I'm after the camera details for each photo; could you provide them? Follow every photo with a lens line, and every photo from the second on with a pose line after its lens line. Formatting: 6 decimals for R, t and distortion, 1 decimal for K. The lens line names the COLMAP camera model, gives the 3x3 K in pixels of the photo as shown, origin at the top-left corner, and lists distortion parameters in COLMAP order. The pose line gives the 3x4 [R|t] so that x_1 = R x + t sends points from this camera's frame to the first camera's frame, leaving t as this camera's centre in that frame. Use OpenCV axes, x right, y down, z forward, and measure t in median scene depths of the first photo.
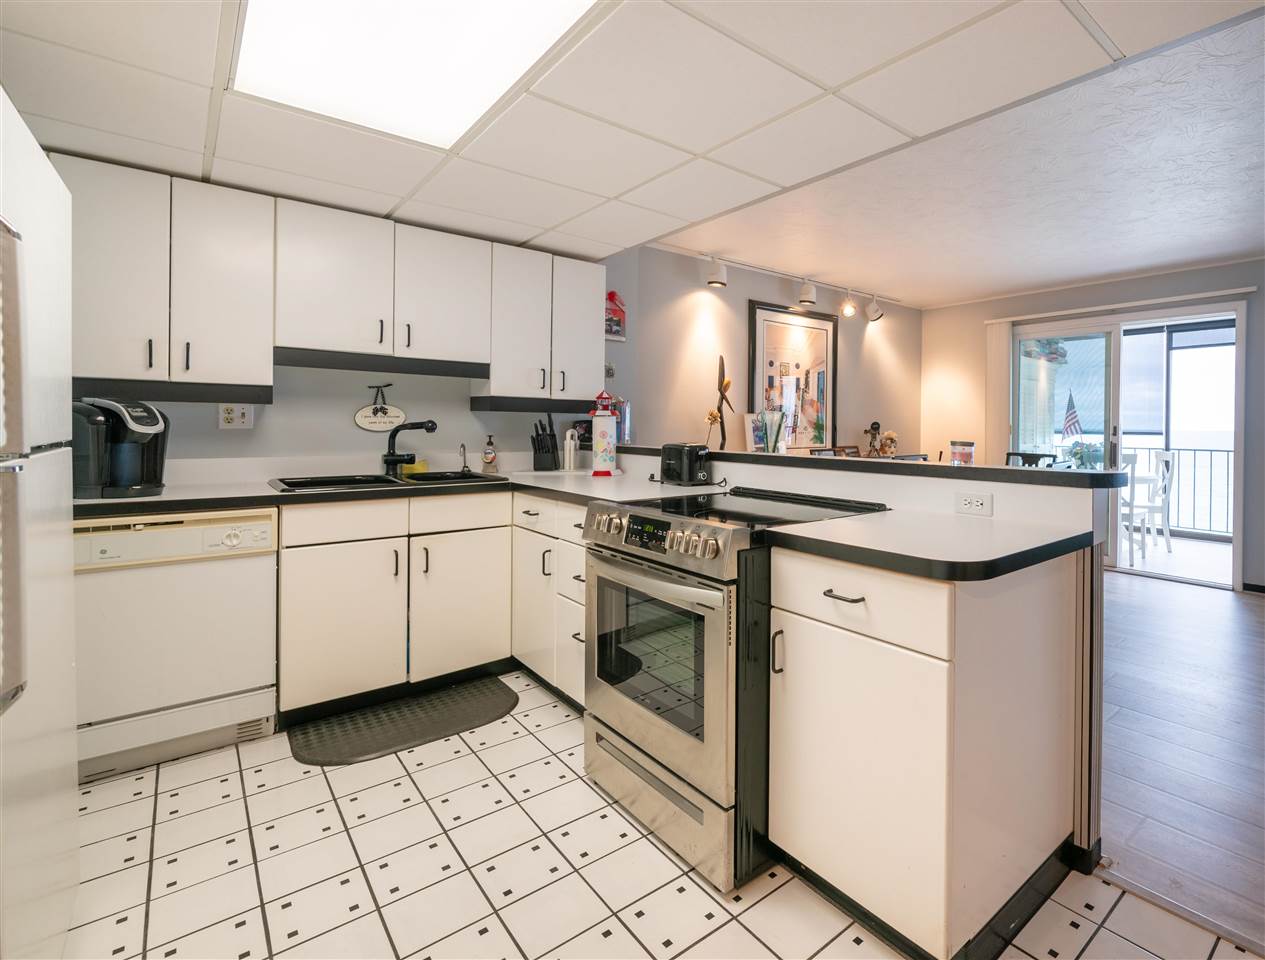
lens RADIAL K [[629.1, 0, 791.7], [0, 629.1, 429.8], [0, 0, 1]] dist [-0.004441, -0.003321]
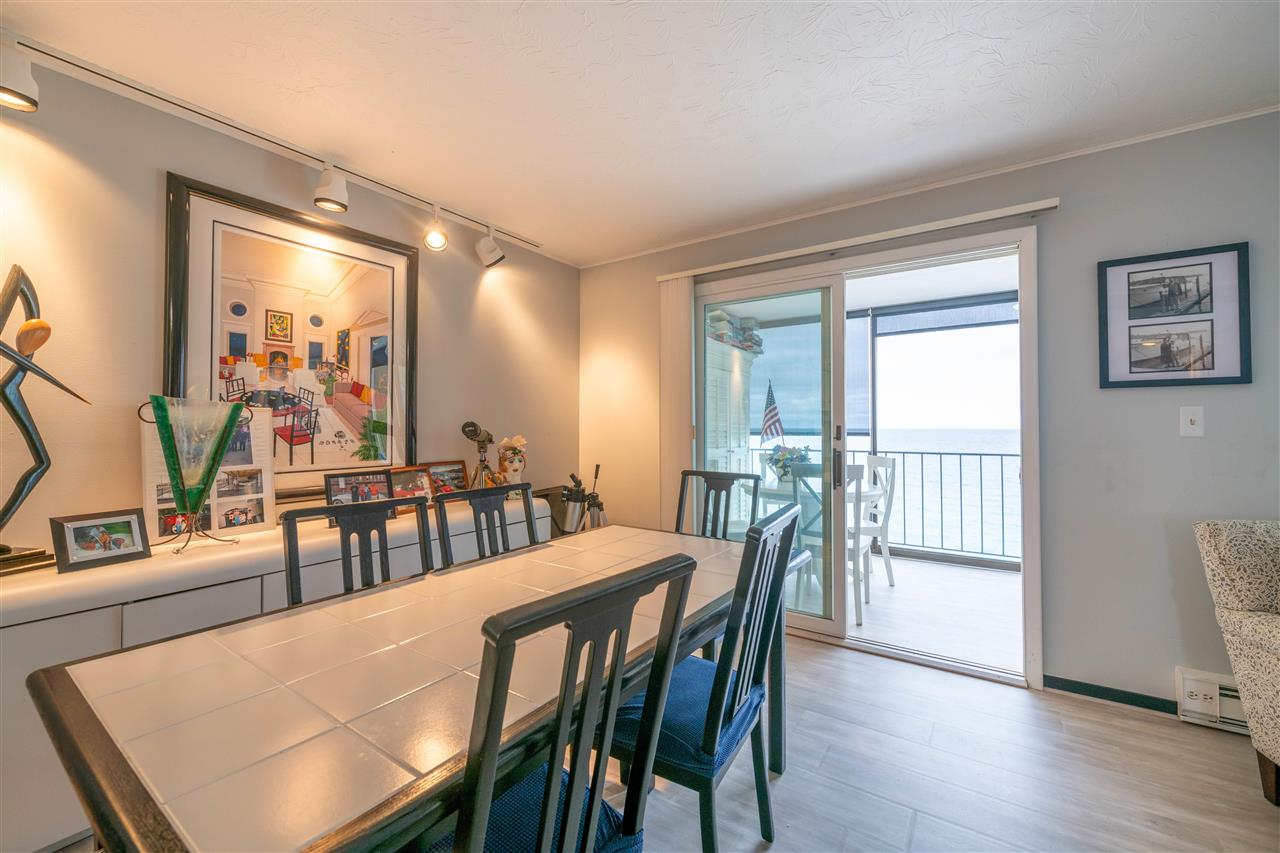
lens RADIAL K [[517.9, 0, 652.9], [0, 517.9, 417.6], [0, 0, 1]] dist [-0.001211, -0.003469]
pose [[0.976228, -0.005737, 0.216668, 0.297005], [0.011368, 0.999629, -0.024751, -0.003752], [-0.216446, 0.026626, 0.975932, 0.743834]]
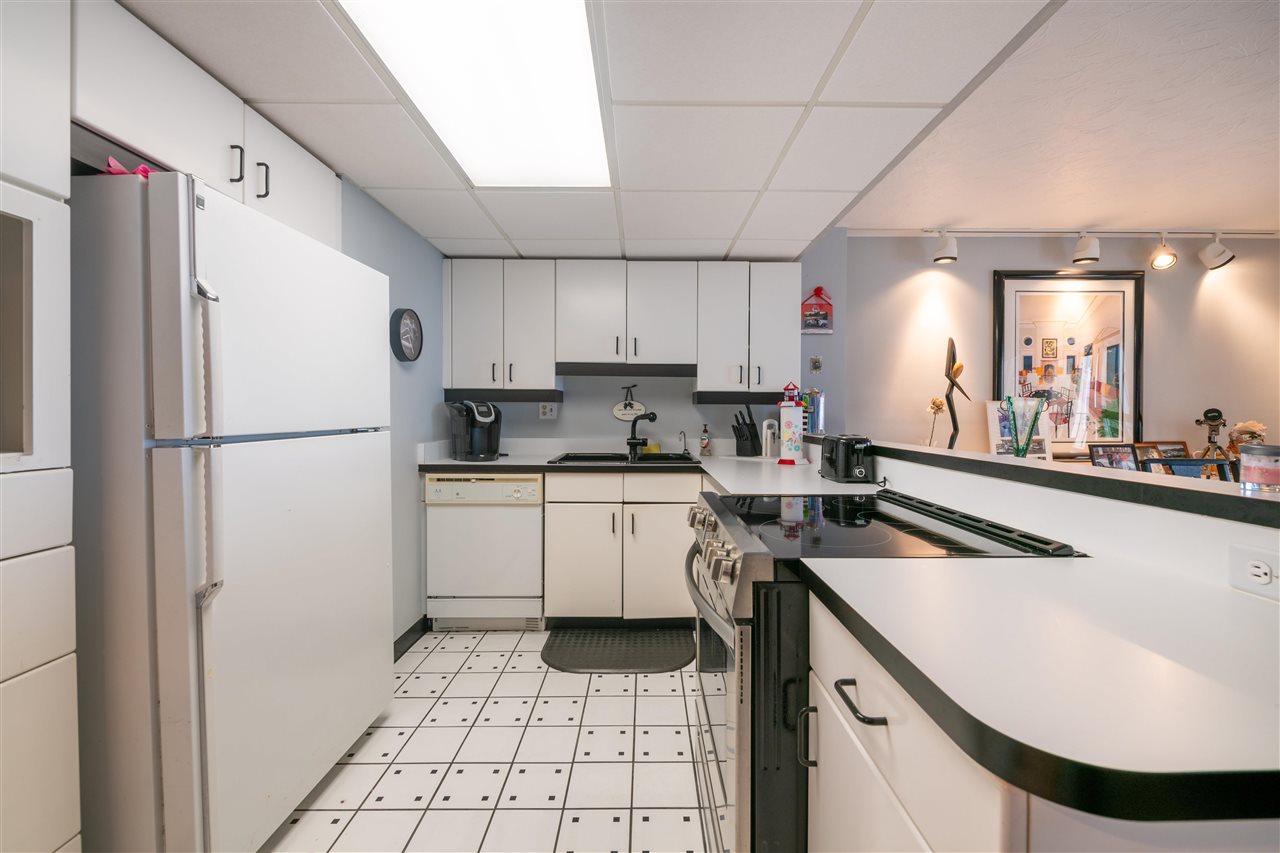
lens RADIAL K [[517.9, 0, 638.9], [0, 517.9, 417.2], [0, 0, 1]] dist [-0.001211, -0.003469]
pose [[0.718473, -0.001594, -0.695553, 0.108101], [-0.000124, 0.999997, -0.002419, -0.002306], [0.695554, 0.001825, 0.718471, 0.195823]]
